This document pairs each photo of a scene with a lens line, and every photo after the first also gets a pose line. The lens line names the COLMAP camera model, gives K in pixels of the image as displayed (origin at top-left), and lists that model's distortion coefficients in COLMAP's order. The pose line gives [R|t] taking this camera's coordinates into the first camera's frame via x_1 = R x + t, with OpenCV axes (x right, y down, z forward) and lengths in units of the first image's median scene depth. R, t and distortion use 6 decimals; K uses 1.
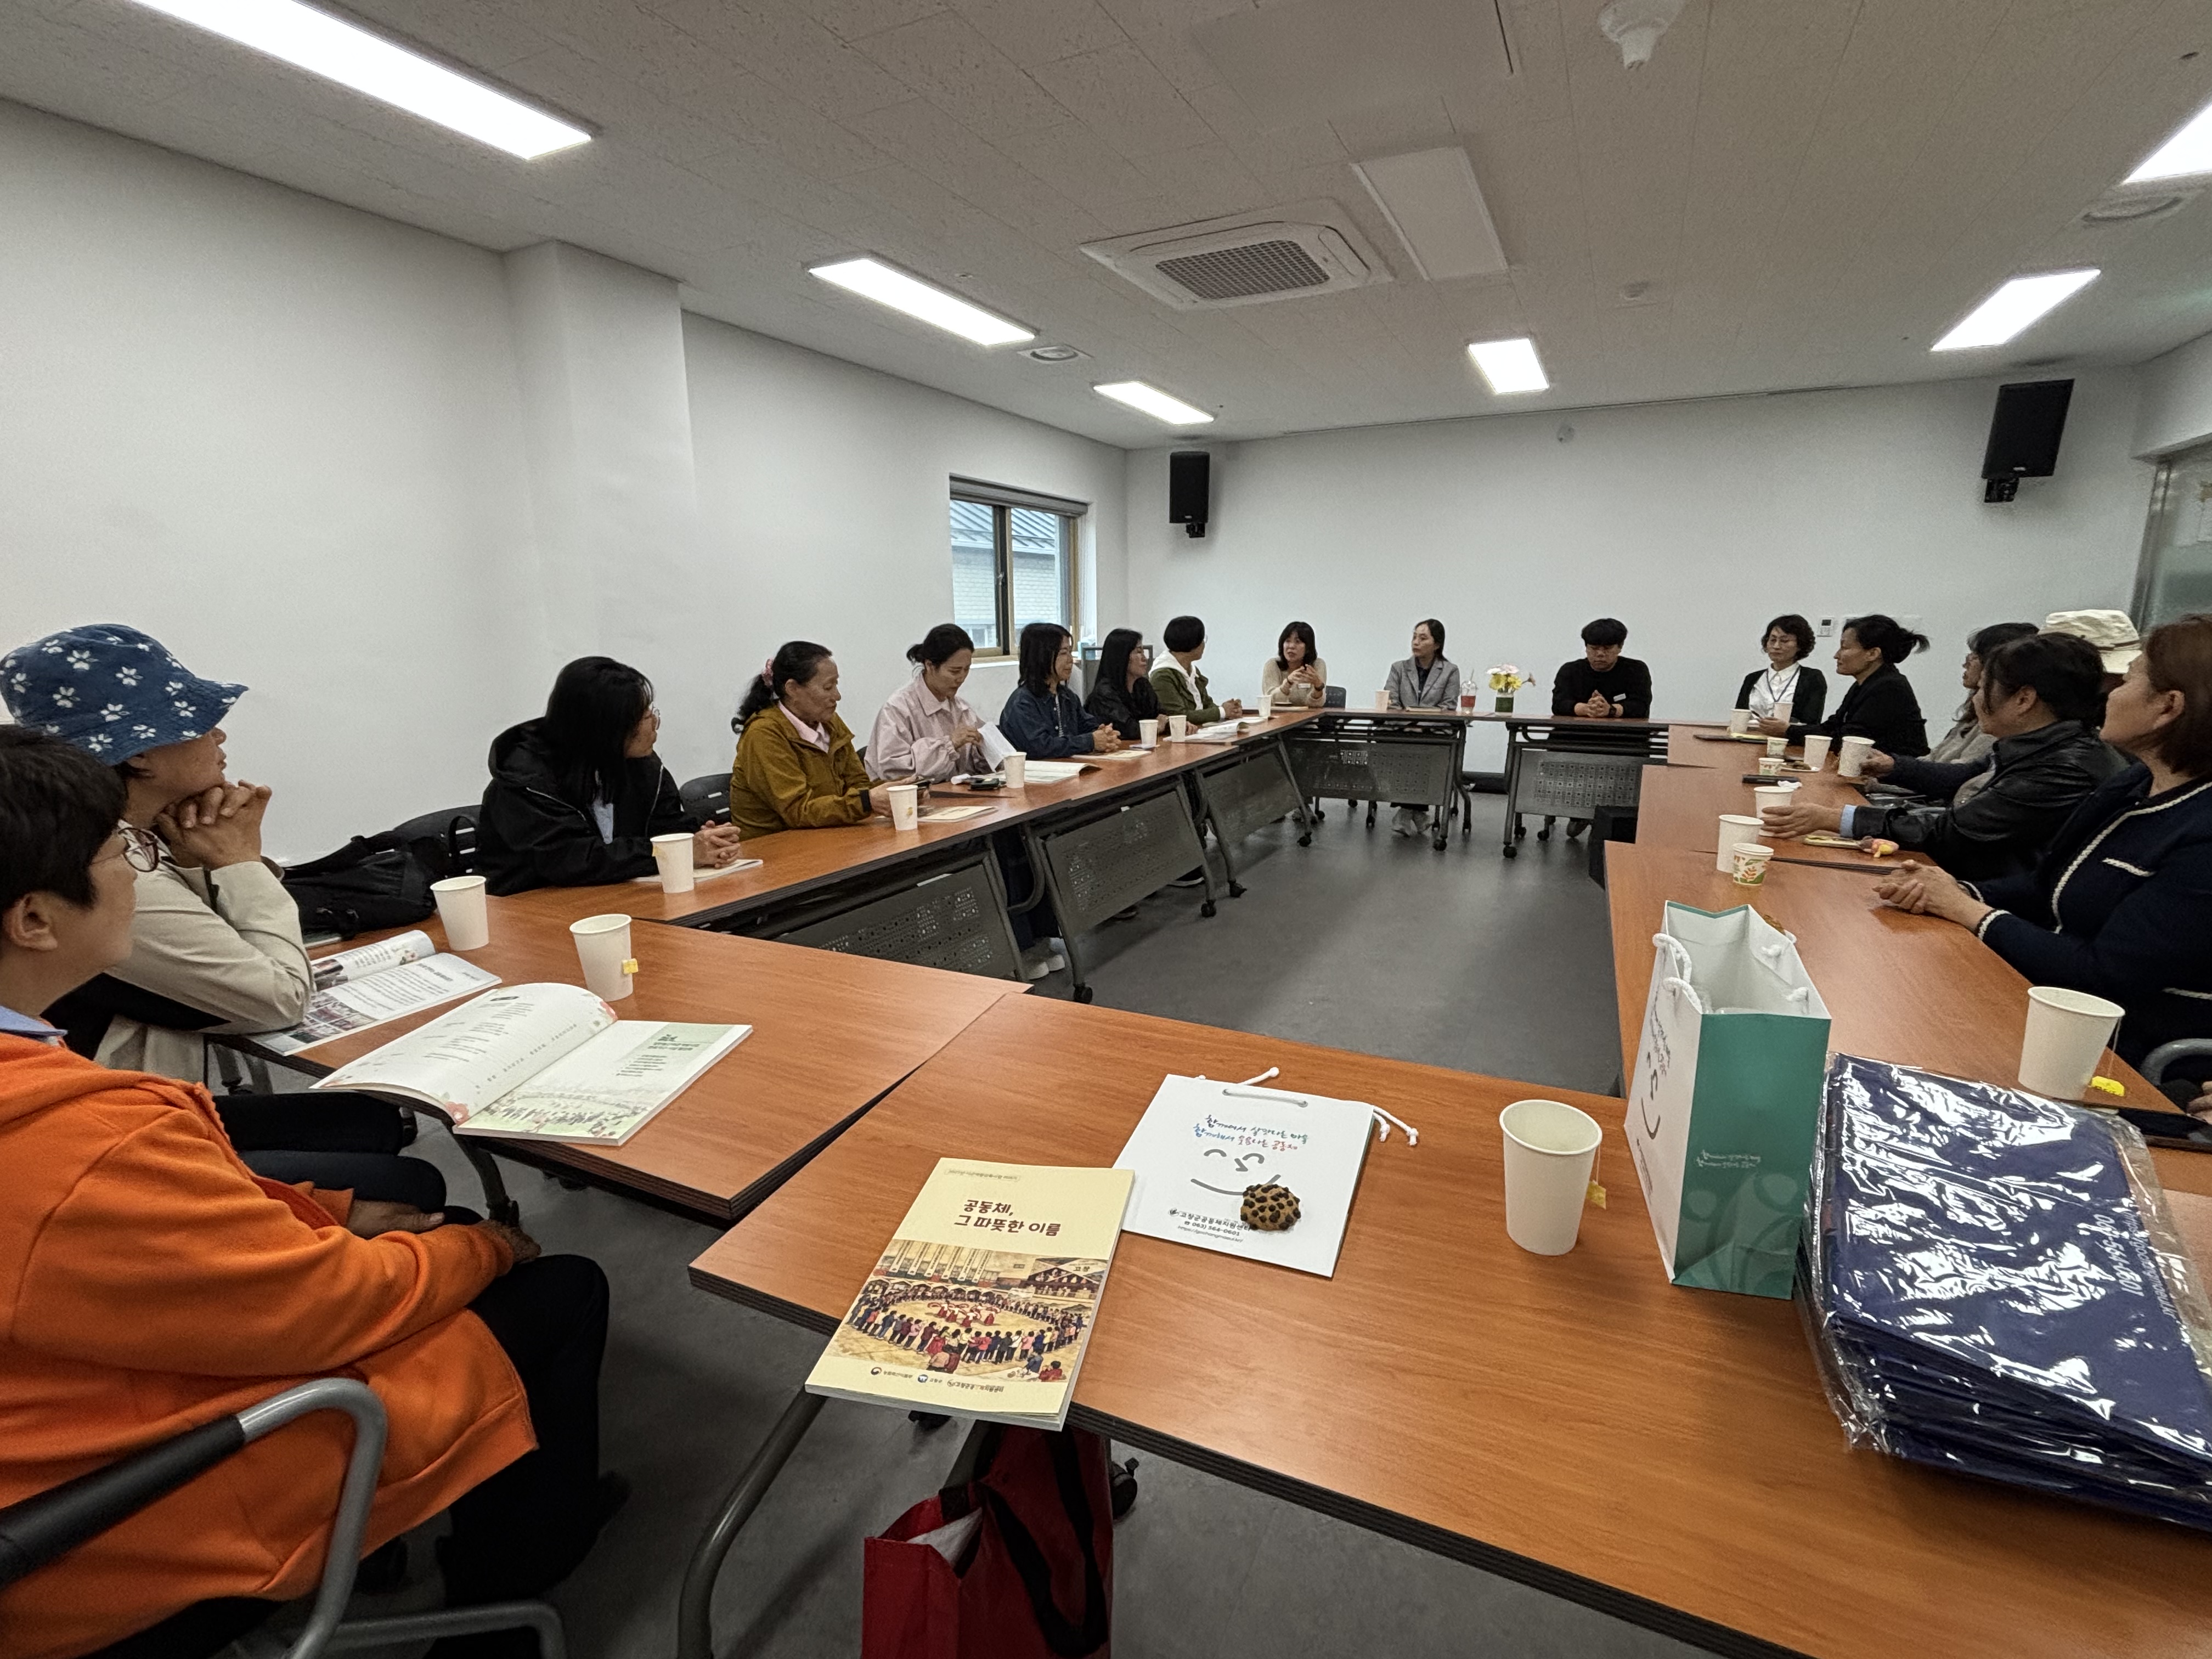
lens RADIAL K [[1042.4, 0, 1106.0], [0, 1042.4, 829.5], [0, 0, 1]] dist [-0.001355, -0.000047]
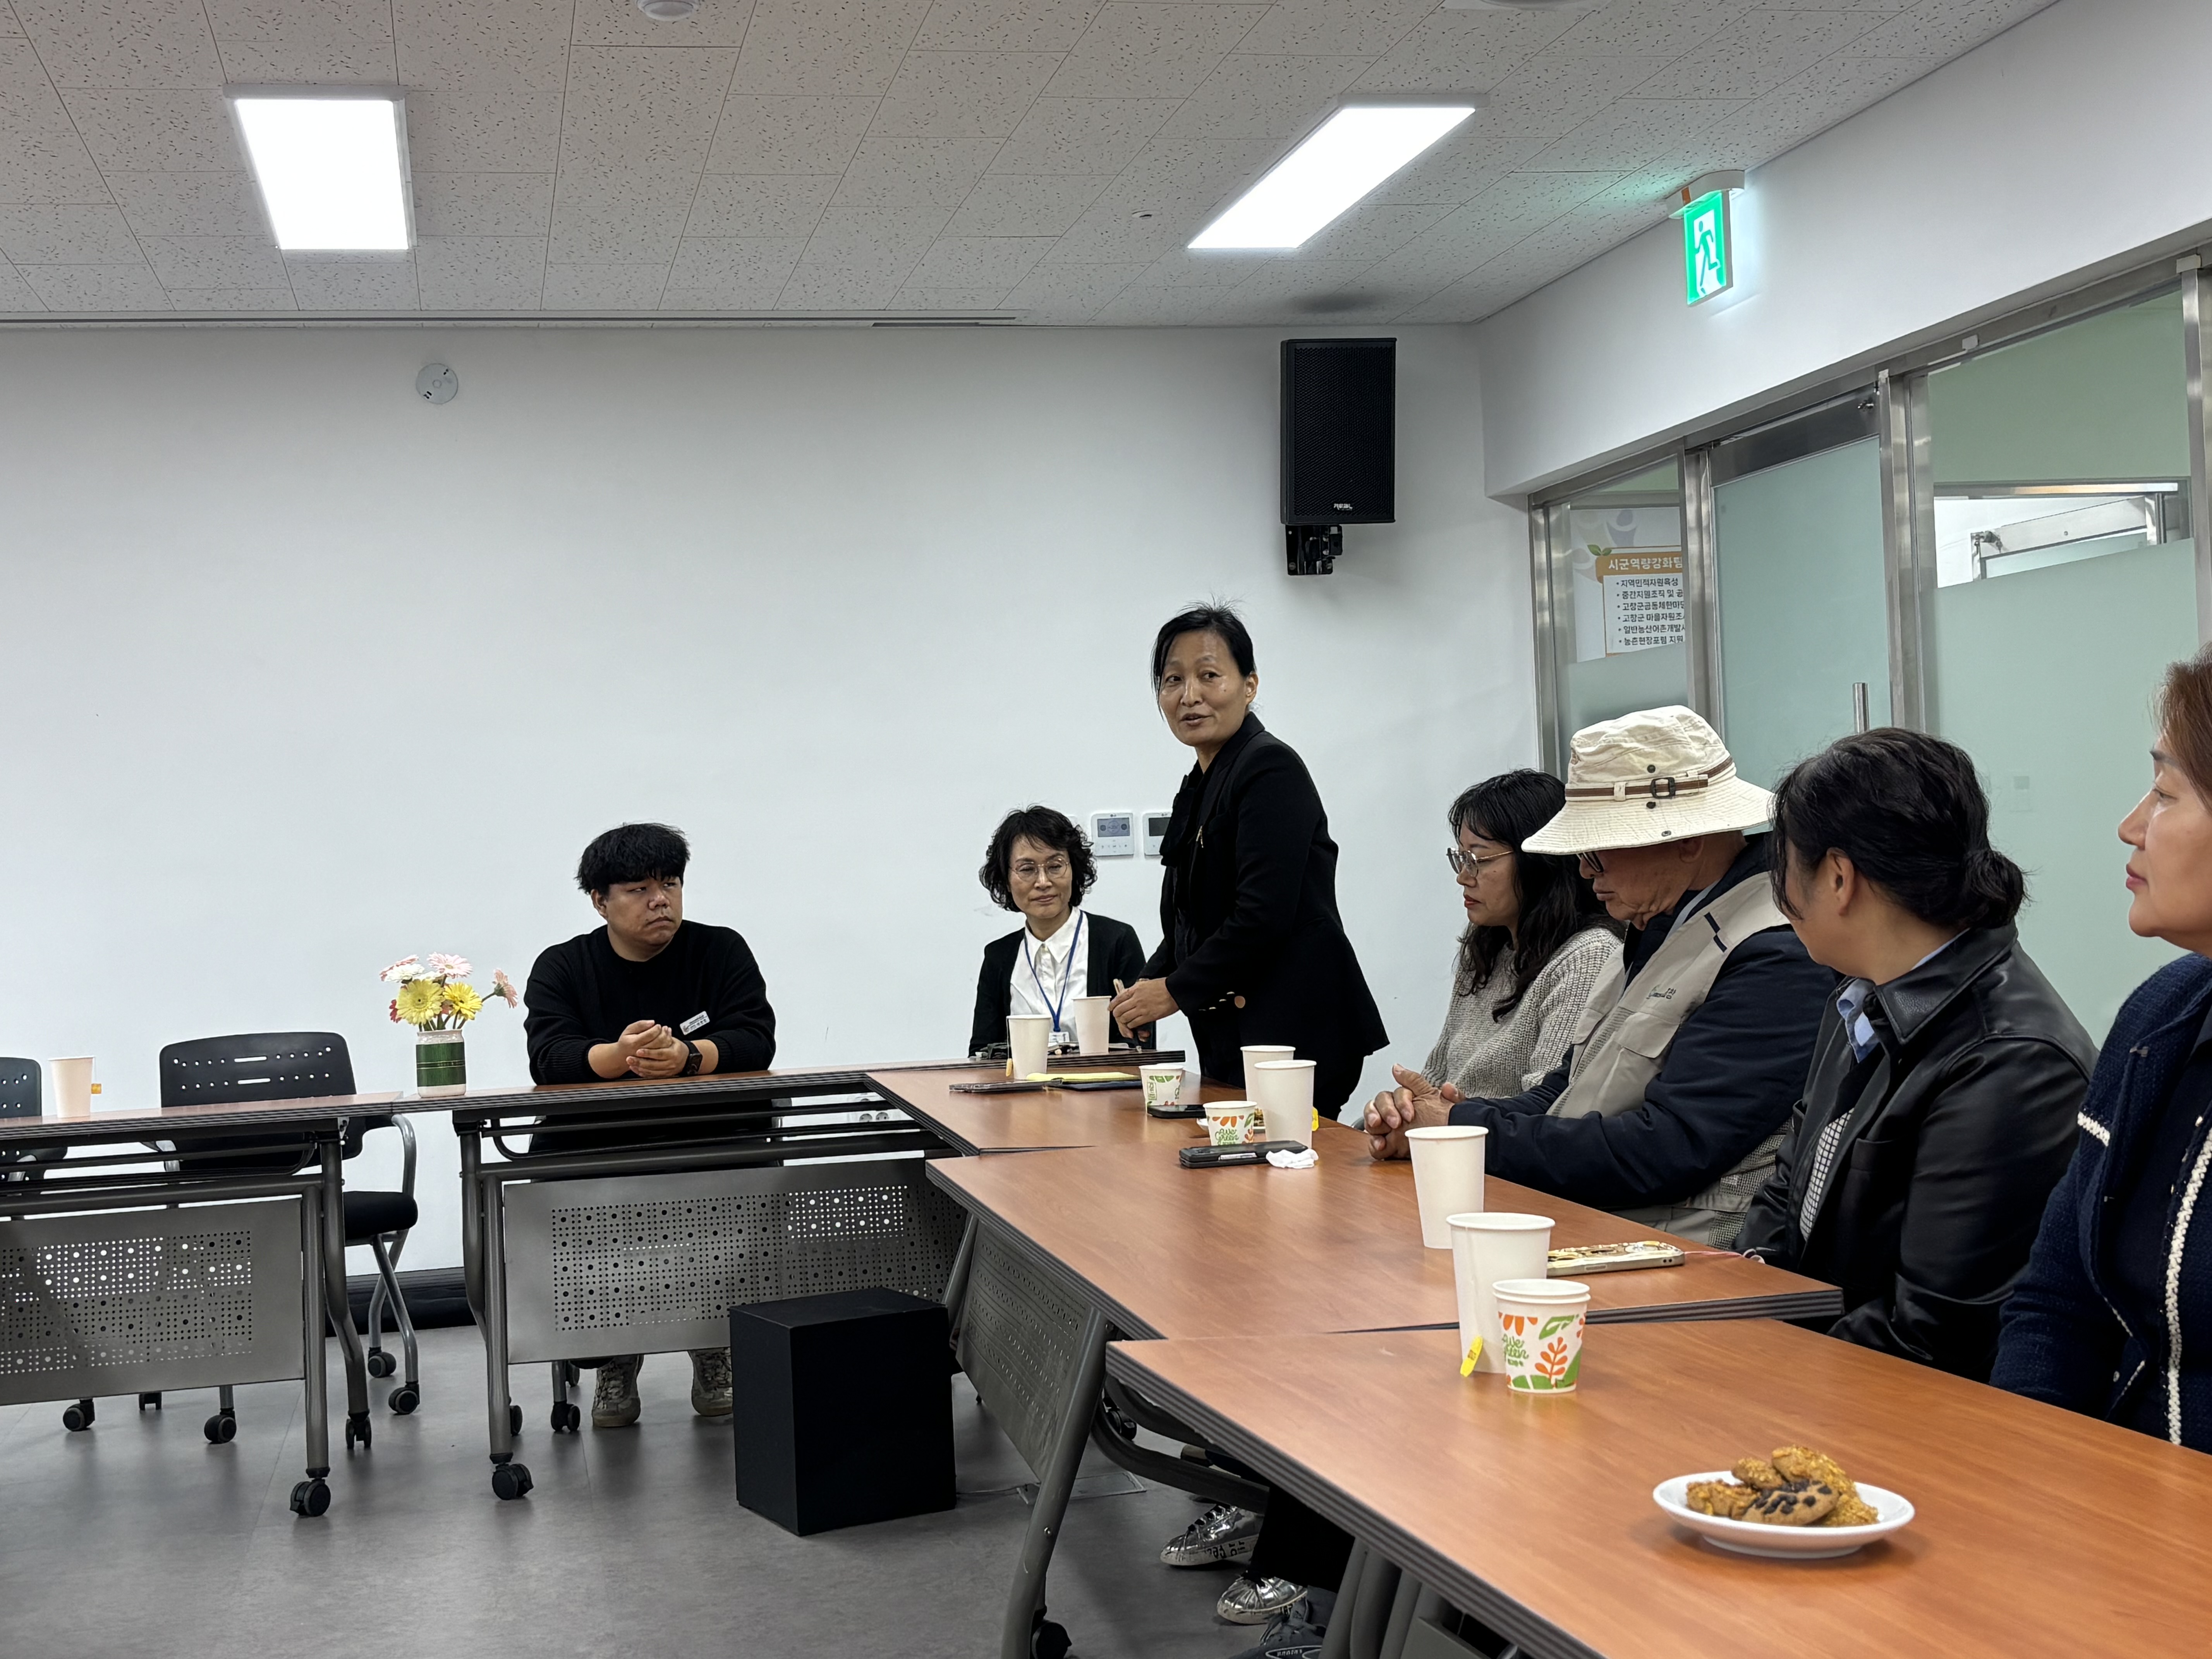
lens RADIAL K [[2725.9, 0, 1106.0], [0, 2725.9, 829.5], [0, 0, 1]] dist [0.234275, -0.000612]
pose [[0.768664, -0.029401, 0.638976, -0.066037], [0.173717, 0.970994, -0.164297, -0.003371], [-0.615612, 0.237290, 0.751476, 0.185183]]
